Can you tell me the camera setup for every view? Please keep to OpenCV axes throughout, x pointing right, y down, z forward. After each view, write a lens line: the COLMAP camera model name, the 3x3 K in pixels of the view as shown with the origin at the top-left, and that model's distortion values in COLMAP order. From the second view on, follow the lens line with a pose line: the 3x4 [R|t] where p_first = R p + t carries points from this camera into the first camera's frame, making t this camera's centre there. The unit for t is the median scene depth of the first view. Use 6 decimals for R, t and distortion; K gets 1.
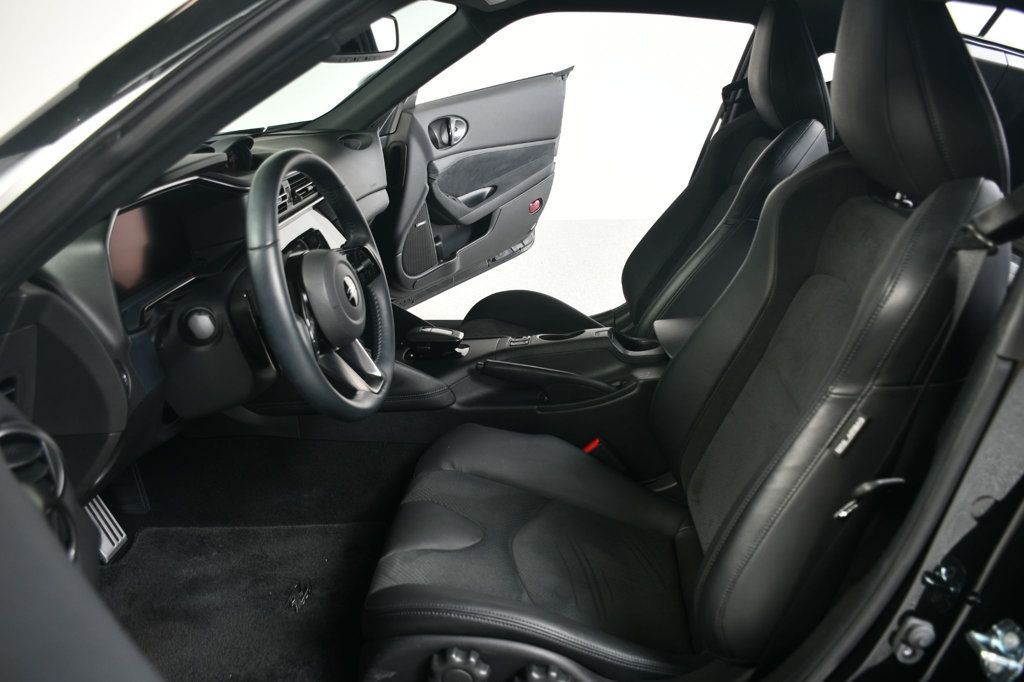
lens RADIAL K [[800.0, 0, 512.0], [0, 800.0, 341.0], [0, 0, 1]] dist [-0.002723, 0.003520]
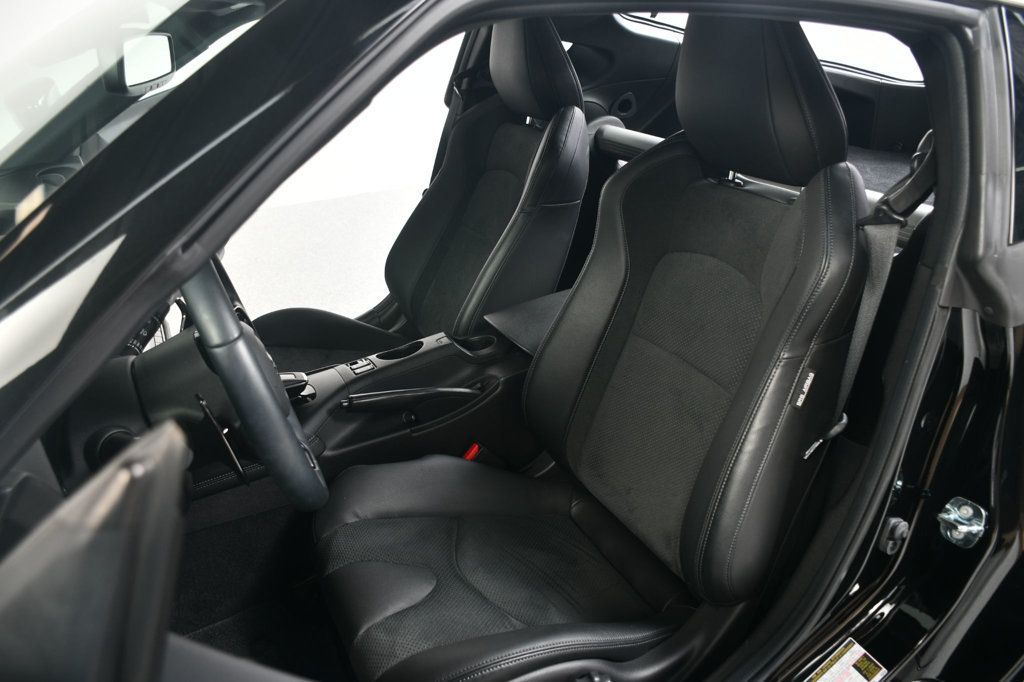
lens RADIAL K [[800.0, 0, 512.0], [0, 800.0, 341.0], [0, 0, 1]] dist [-0.002723, 0.003520]
pose [[0.859602, -0.220872, 0.460761, -0.387736], [0.199623, 0.975249, 0.095080, -0.121737], [-0.470357, 0.010248, 0.882417, 0.117182]]
